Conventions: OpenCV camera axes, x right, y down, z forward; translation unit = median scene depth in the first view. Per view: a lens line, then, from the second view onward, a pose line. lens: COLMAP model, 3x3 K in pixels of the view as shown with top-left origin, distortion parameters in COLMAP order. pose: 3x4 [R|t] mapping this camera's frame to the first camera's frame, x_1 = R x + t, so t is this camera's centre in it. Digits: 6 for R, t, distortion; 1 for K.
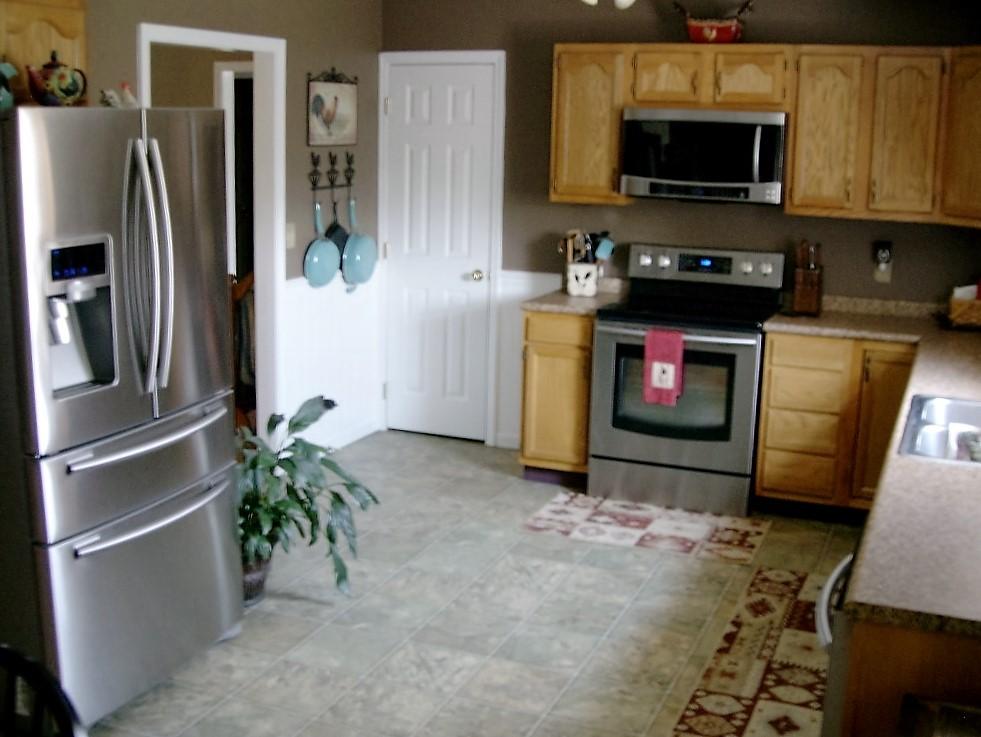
lens RADIAL K [[1187.1, 0, 490.5], [0, 1187.1, 368.5], [0, 0, 1]] dist [-0.212630, 0.335509]
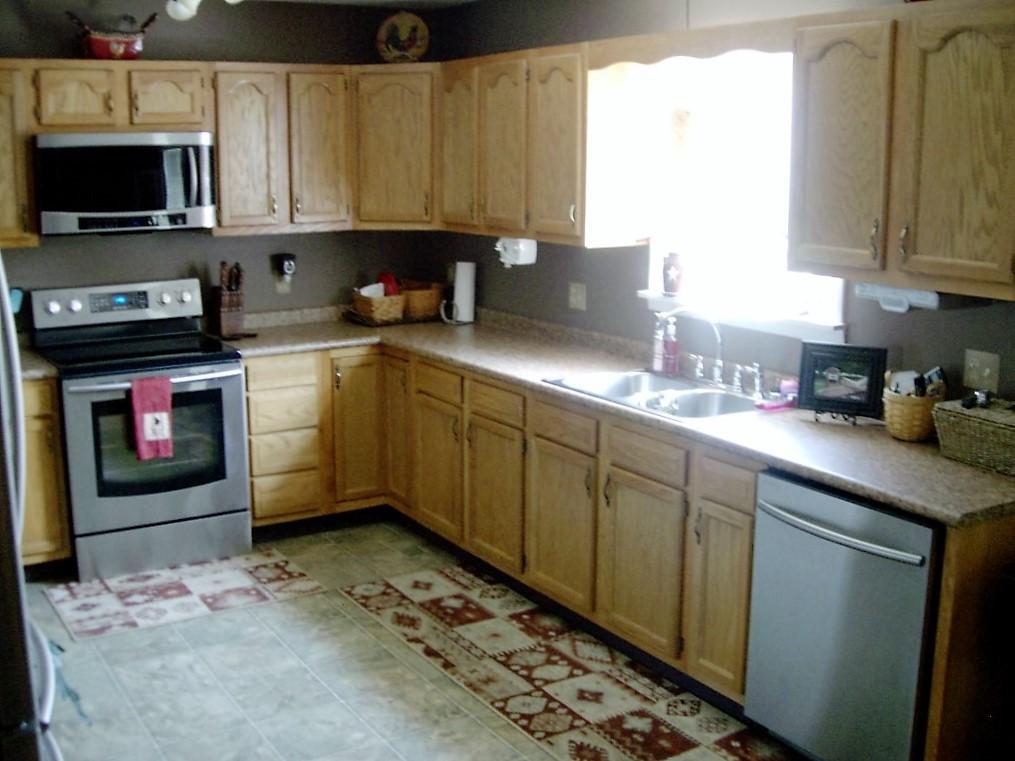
lens RADIAL K [[1164.9, 0, 507.5], [0, 1164.9, 380.5], [0, 0, 1]] dist [-0.162686, 0.070877]
pose [[0.591223, -0.180247, 0.786108, -0.384419], [0.178857, 0.979738, 0.090129, -0.060195], [-0.786425, 0.087315, 0.611483, 0.248159]]
